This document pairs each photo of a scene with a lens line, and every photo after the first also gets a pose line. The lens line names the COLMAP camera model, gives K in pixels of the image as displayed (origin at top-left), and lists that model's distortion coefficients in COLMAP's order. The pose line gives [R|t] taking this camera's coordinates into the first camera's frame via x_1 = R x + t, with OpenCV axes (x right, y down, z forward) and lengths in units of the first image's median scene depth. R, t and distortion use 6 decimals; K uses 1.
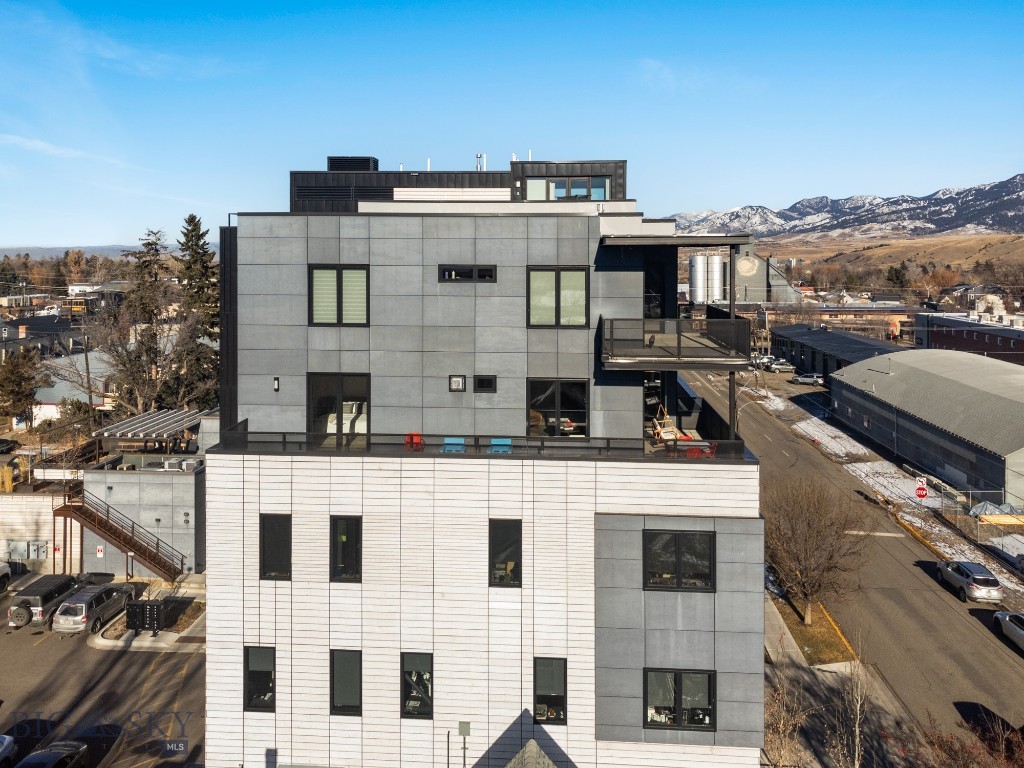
lens RADIAL K [[798.9, 0, 511.7], [0, 798.9, 260.4], [0, 0, 1]] dist [0.029142, -0.014866]
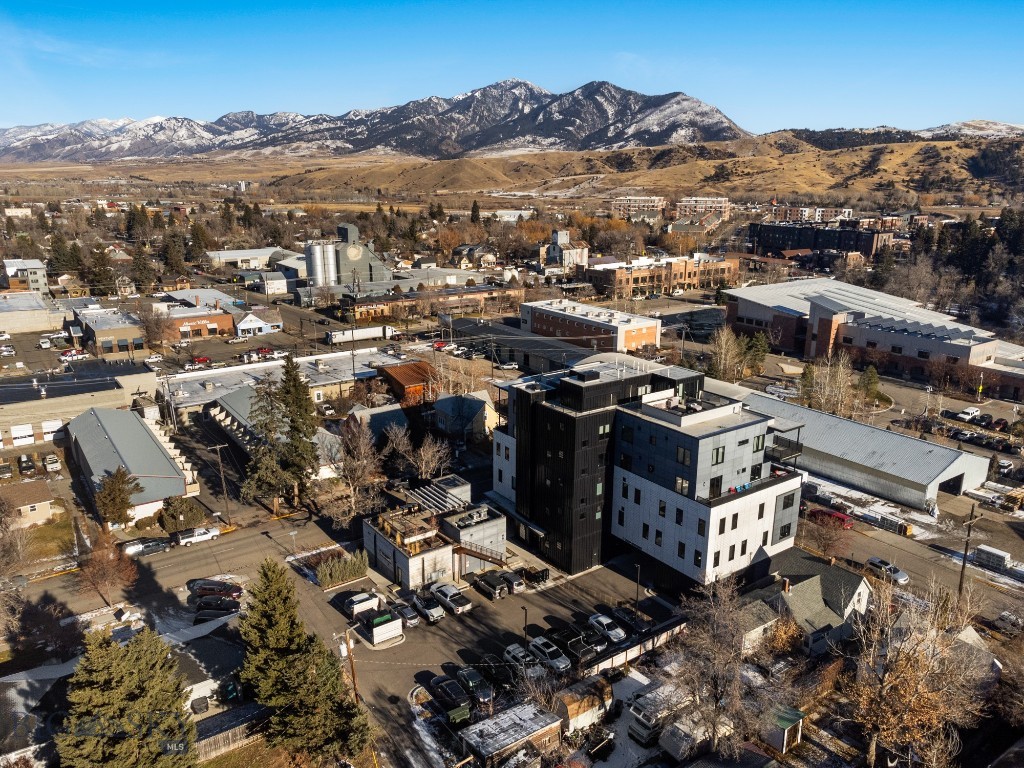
lens RADIAL K [[762.8, 0, 508.7], [0, 762.8, 390.5], [0, 0, 1]] dist [0.004527, 0.029457]
pose [[0.773020, -0.175225, 0.609702, -2.907770], [0.002090, 0.961794, 0.273765, -1.146322], [-0.634379, -0.210352, 0.743852, -0.828768]]
